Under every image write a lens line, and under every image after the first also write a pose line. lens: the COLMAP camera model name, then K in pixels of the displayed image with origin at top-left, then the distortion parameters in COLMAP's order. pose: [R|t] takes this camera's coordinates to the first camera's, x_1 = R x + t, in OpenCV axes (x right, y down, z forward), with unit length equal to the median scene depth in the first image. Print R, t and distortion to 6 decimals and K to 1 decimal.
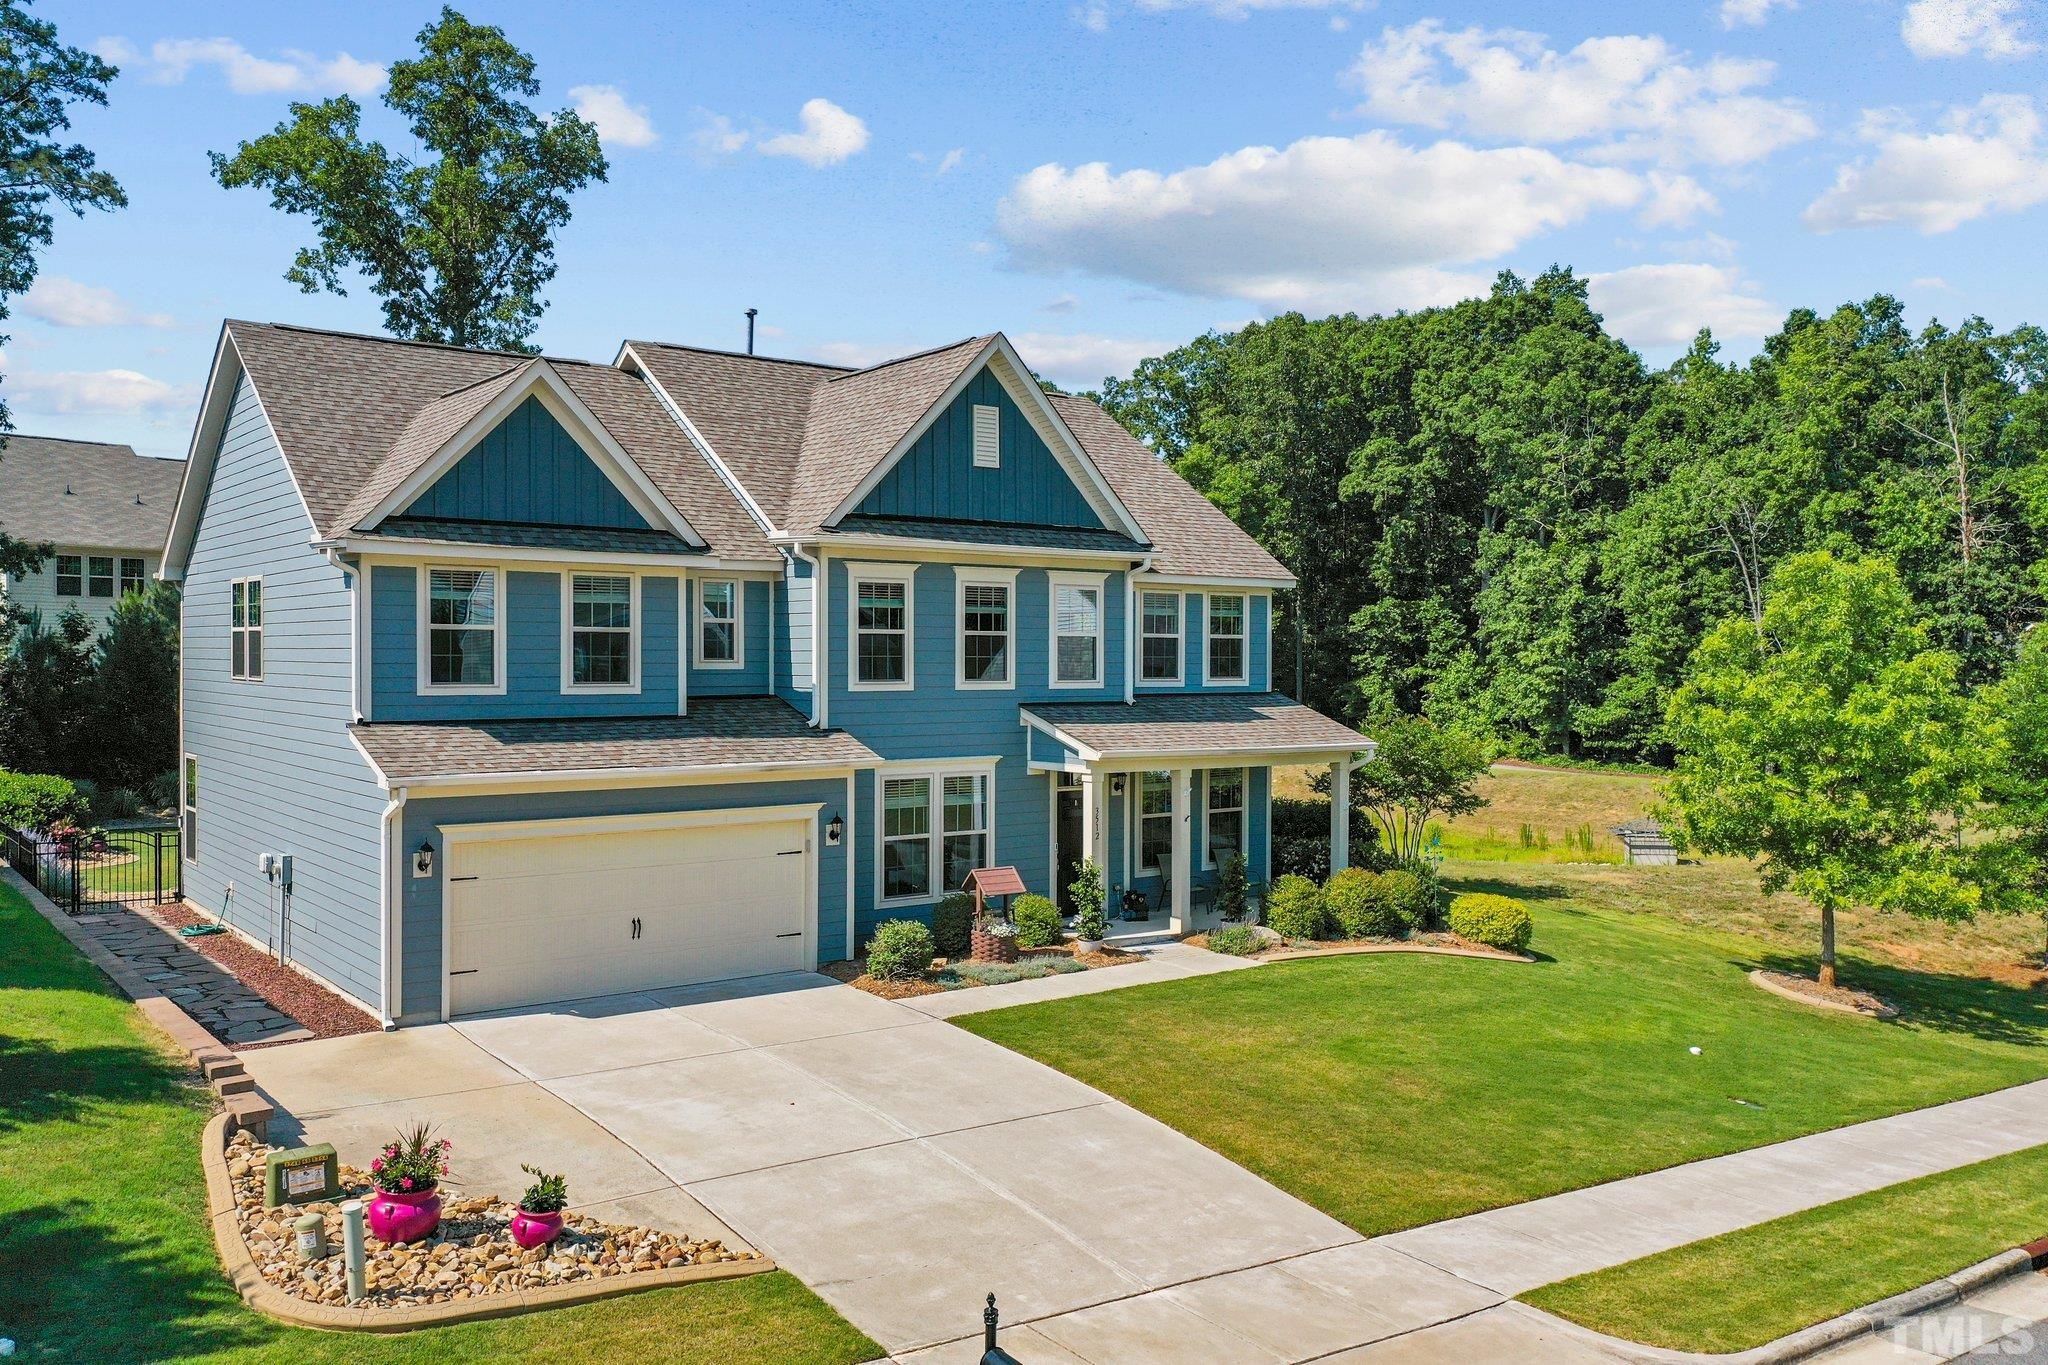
lens RADIAL K [[1632.7, 0, 1024.0], [0, 1632.7, 682.5], [0, 0, 1]] dist [0.008609, 0.007565]
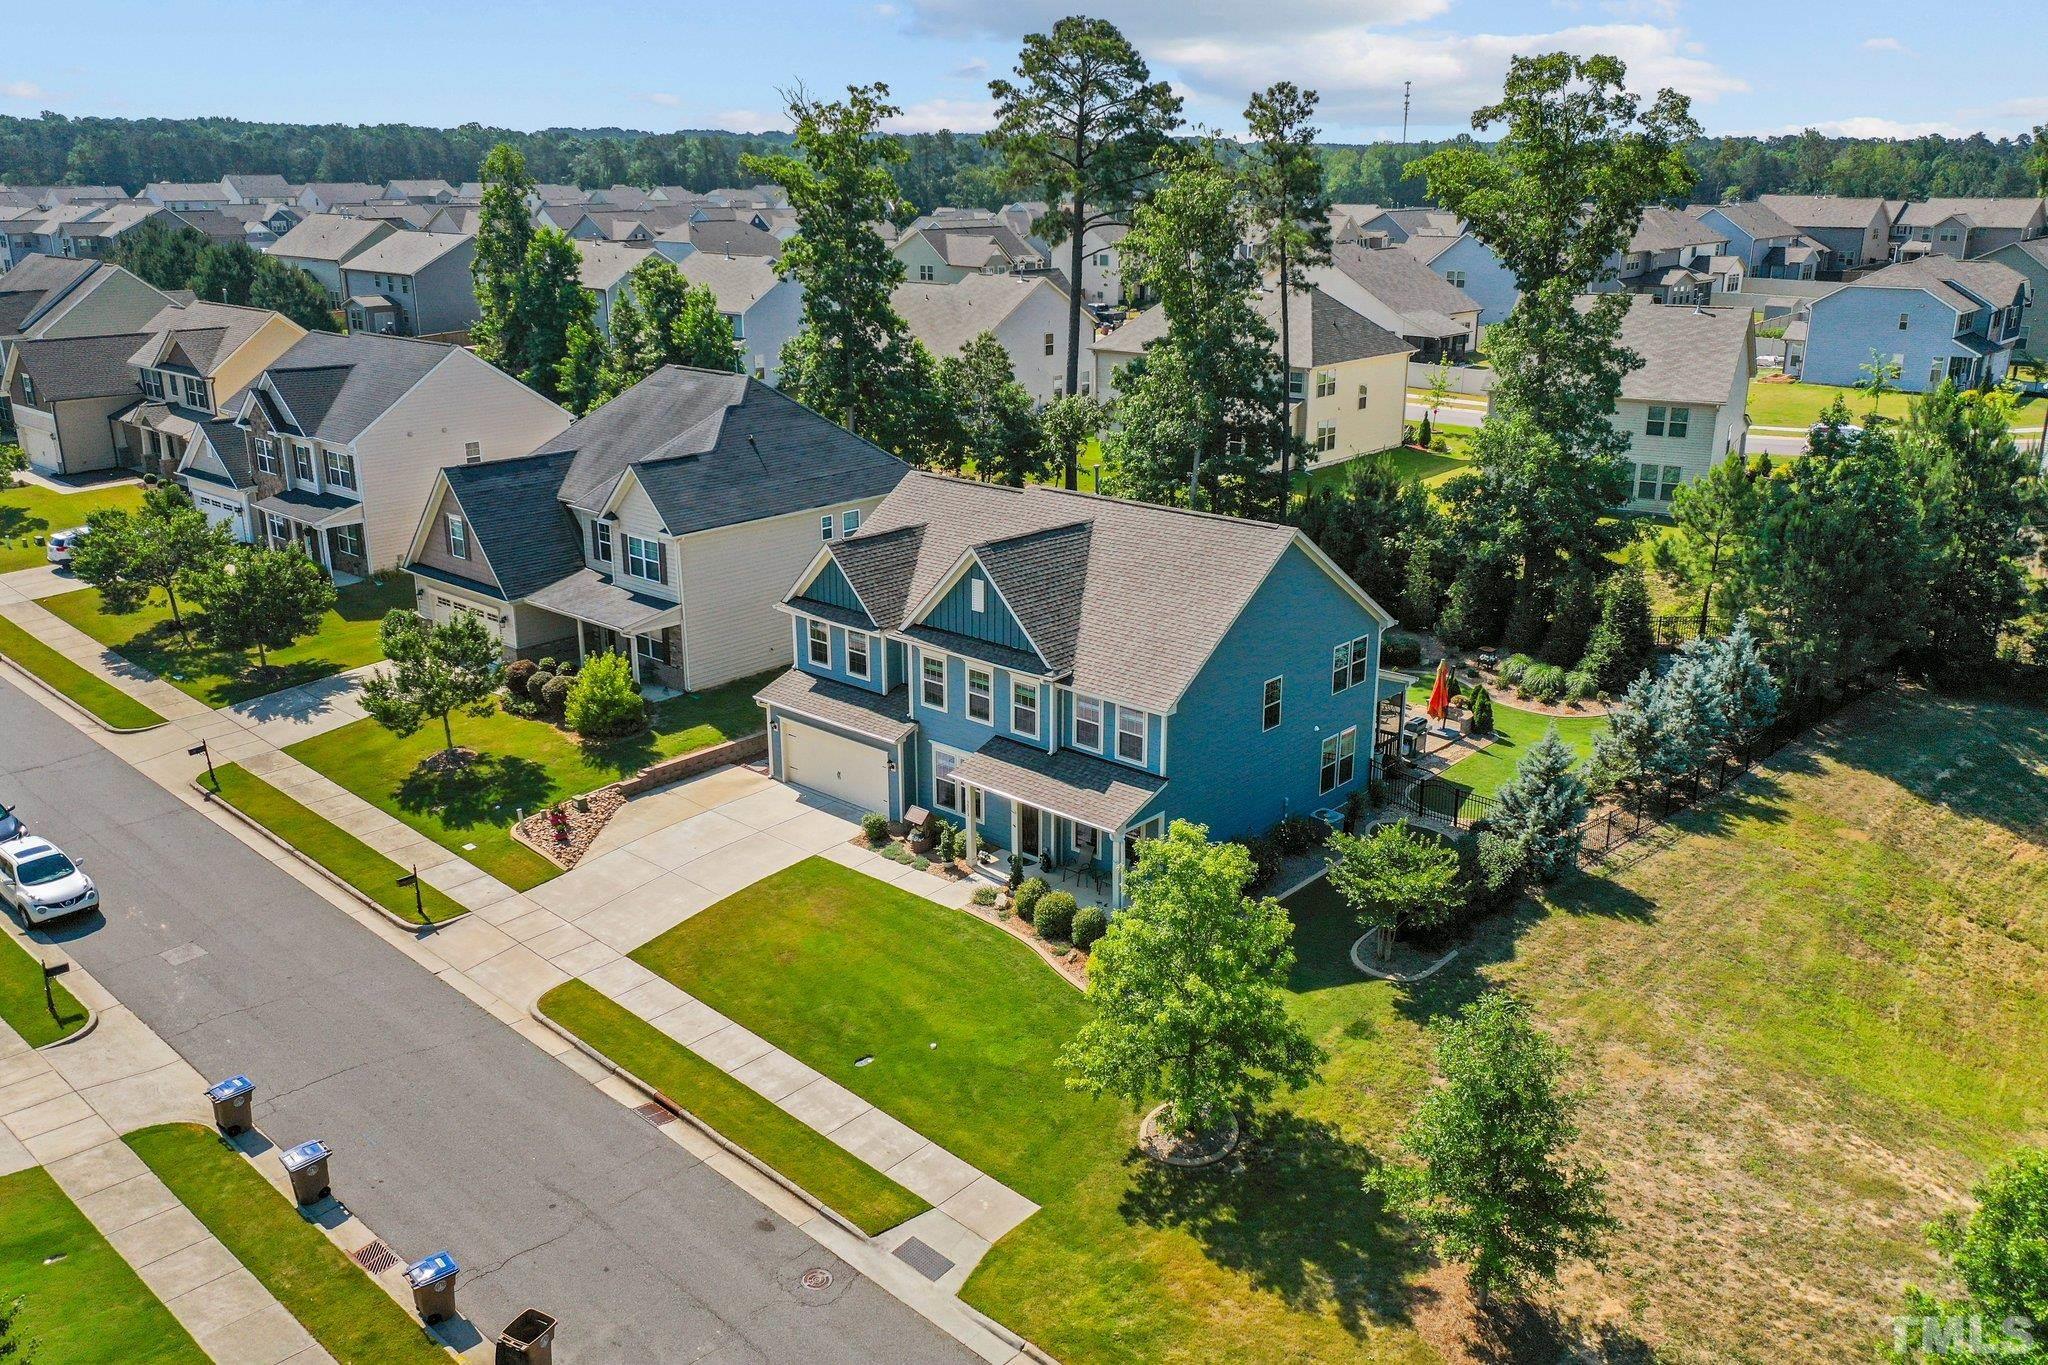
lens RADIAL K [[1632.7, 0, 1024.0], [0, 1632.7, 682.5], [0, 0, 1]] dist [0.008609, 0.007565]
pose [[0.183824, 0.293285, -0.938186, 1.941914], [-0.014319, 0.955148, 0.295782, -0.667361], [0.982855, -0.040938, 0.179779, 0.777058]]
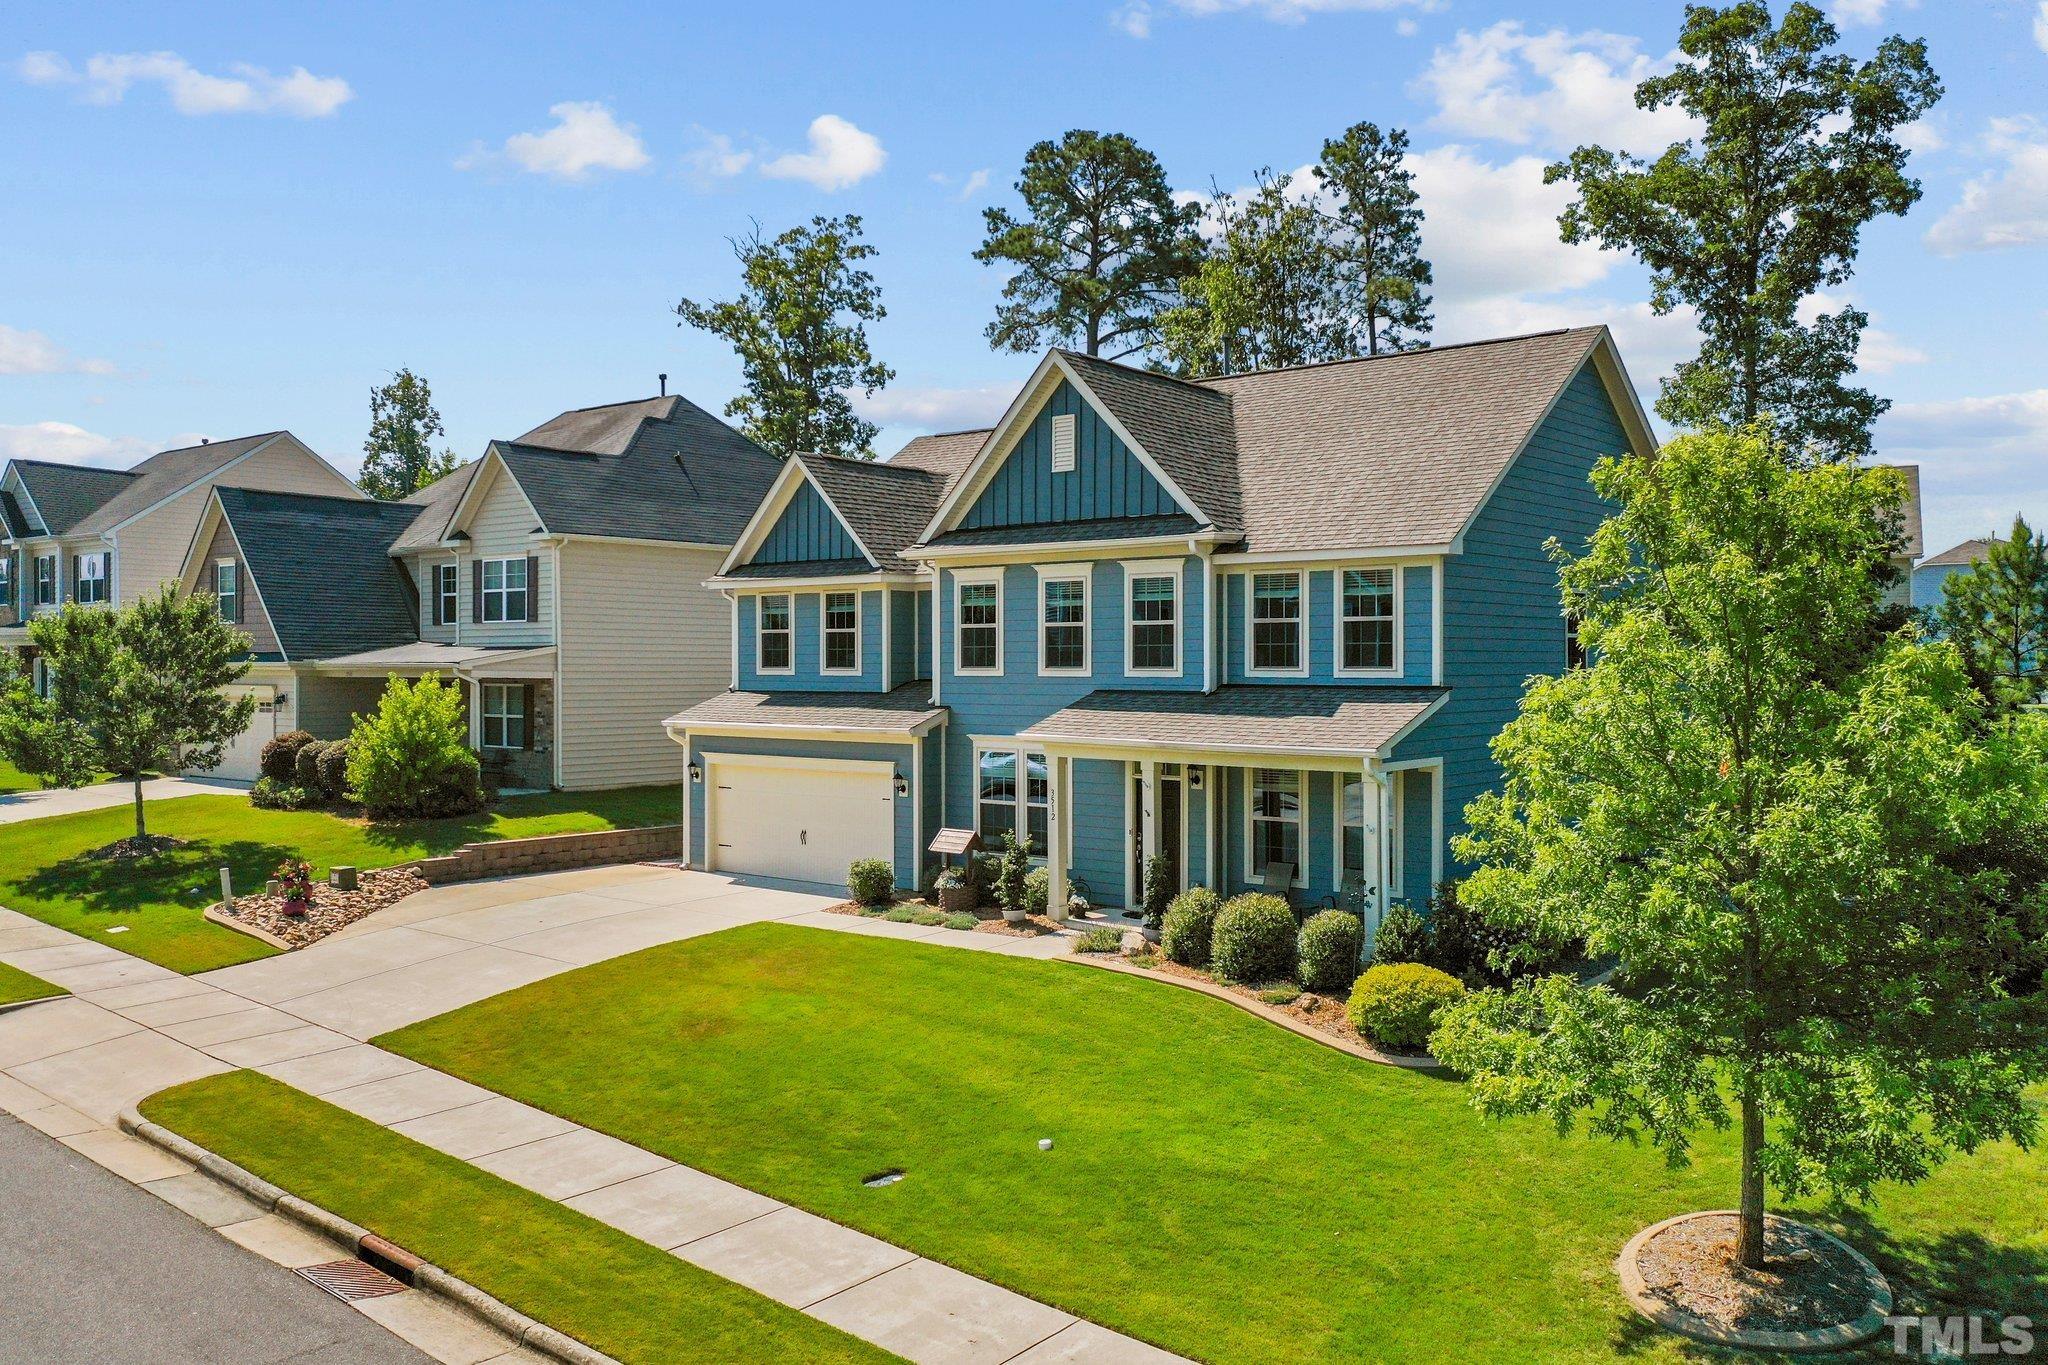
lens RADIAL K [[1641.0, 0, 1029.5], [0, 1641.0, 681.2], [0, 0, 1]] dist [0.006593, 0.007079]
pose [[0.233123, 0.003911, -0.972439, 1.131780], [-0.017039, 0.999855, -0.000063, 0.008715], [0.972298, 0.016584, 0.233155, 0.793082]]
